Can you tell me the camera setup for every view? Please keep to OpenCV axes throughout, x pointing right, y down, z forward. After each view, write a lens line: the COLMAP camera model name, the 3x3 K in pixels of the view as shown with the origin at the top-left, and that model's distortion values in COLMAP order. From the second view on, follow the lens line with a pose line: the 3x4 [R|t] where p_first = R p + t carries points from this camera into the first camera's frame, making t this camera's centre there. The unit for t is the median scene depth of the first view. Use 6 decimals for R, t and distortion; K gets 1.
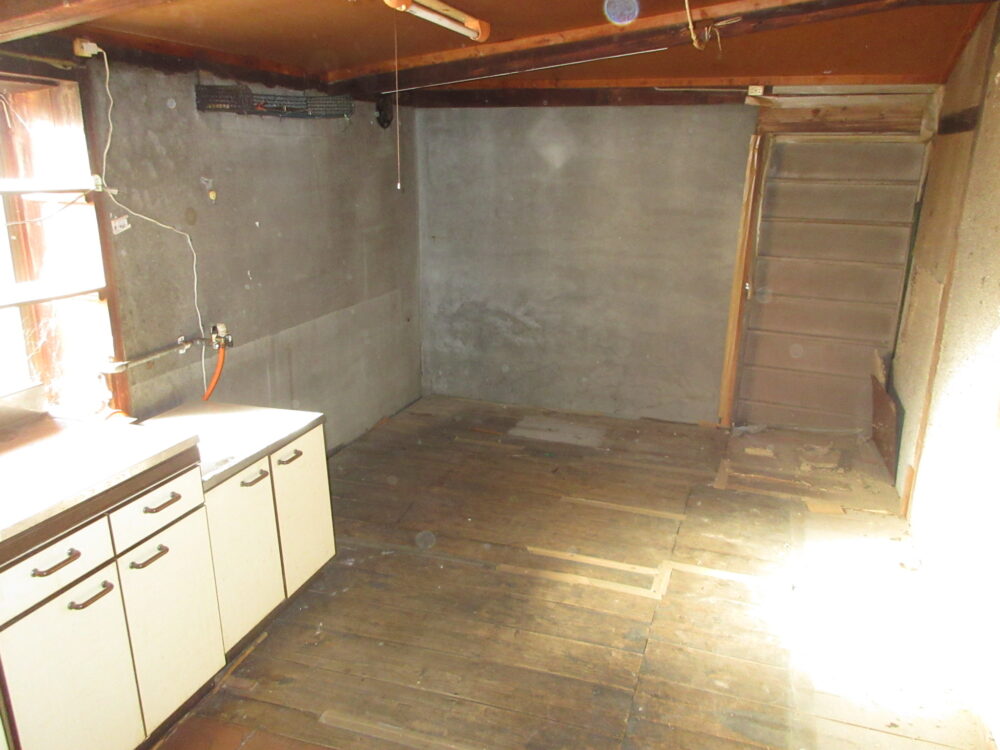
lens RADIAL K [[745.8, 0, 498.9], [0, 745.8, 373.3], [0, 0, 1]] dist [-0.012530, 0.001786]
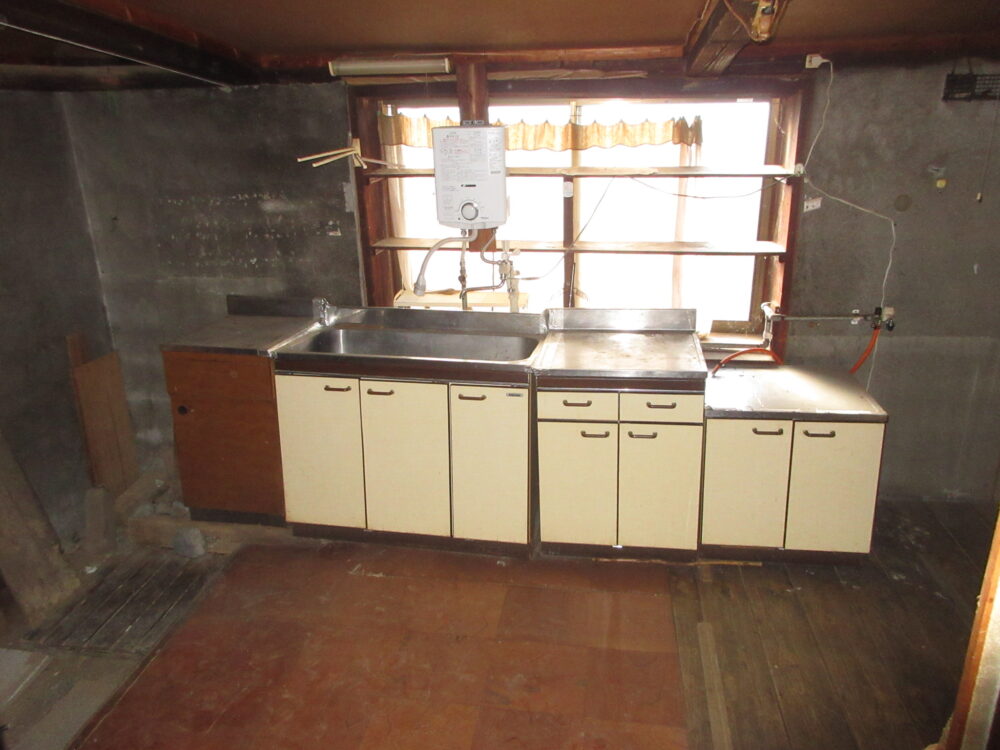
lens RADIAL K [[745.8, 0, 496.4], [0, 745.8, 376.1], [0, 0, 1]] dist [-0.012530, 0.001786]
pose [[0.160552, 0.319901, -0.933749, 0.613242], [-0.238427, 0.930575, 0.277817, -0.150510], [0.957797, 0.178027, 0.225678, 0.275662]]
